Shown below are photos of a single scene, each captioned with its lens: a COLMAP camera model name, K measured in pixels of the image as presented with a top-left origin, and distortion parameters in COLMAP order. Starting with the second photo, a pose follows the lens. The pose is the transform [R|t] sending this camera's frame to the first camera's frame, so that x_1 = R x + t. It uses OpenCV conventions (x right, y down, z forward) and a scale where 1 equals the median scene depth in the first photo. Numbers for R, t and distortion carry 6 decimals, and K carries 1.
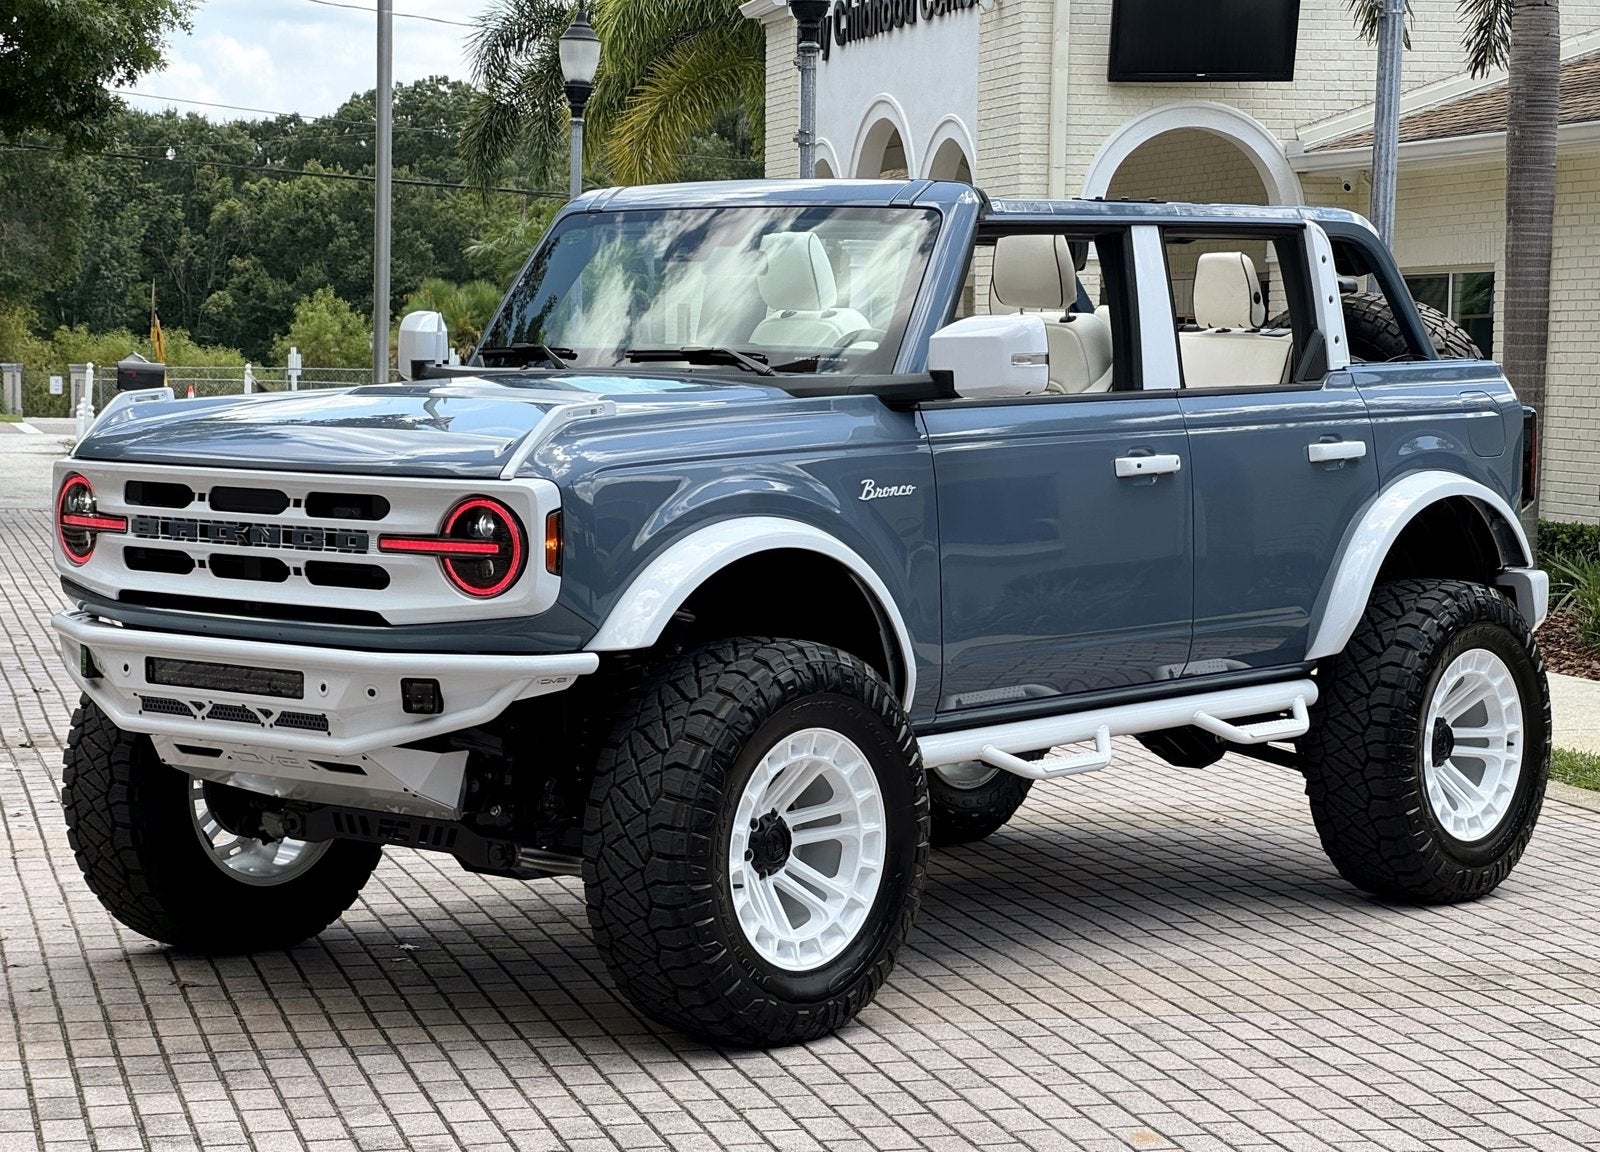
lens RADIAL K [[3366.2, 0, 790.8], [0, 3366.2, 600.5], [0, 0, 1]] dist [0.129580, 0.000000]
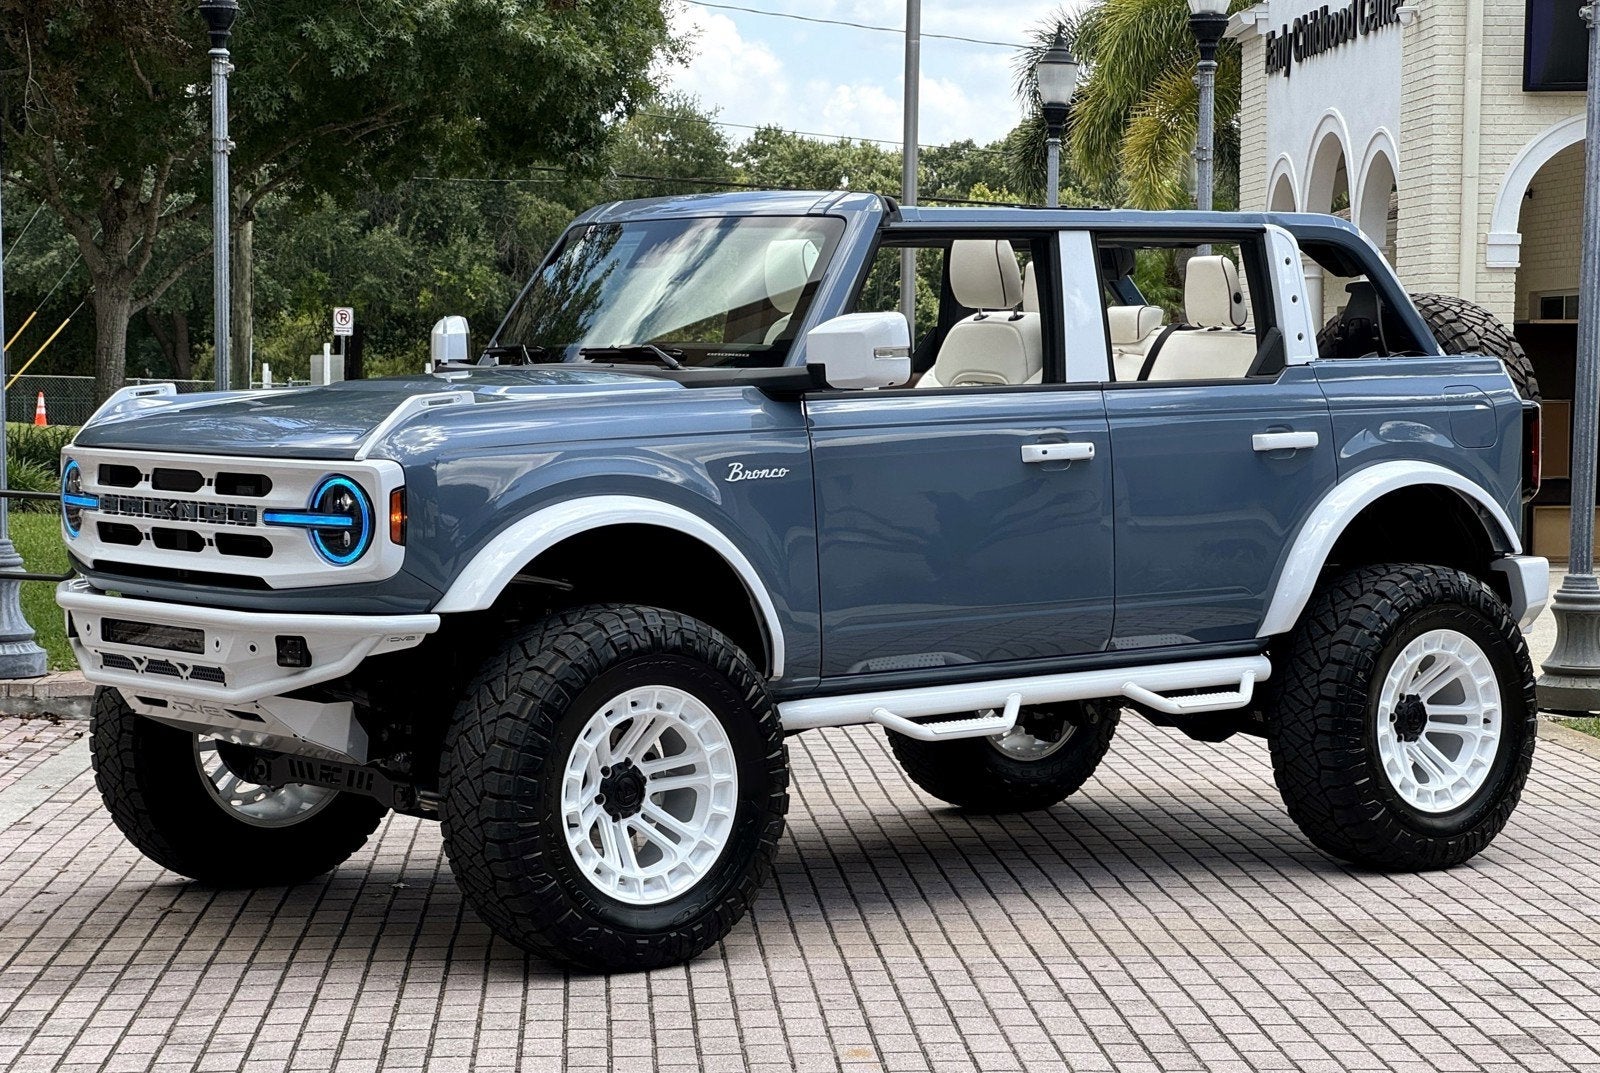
lens RADIAL K [[3315.9, 0, 823.9], [0, 3315.9, 550.7], [0, 0, 1]] dist [0.140149, 0.000000]
pose [[0.985270, 0.004055, -0.170959, 0.237381], [-0.007247, 0.999811, -0.018049, 0.012296], [0.170854, 0.019022, 0.985113, -0.066347]]
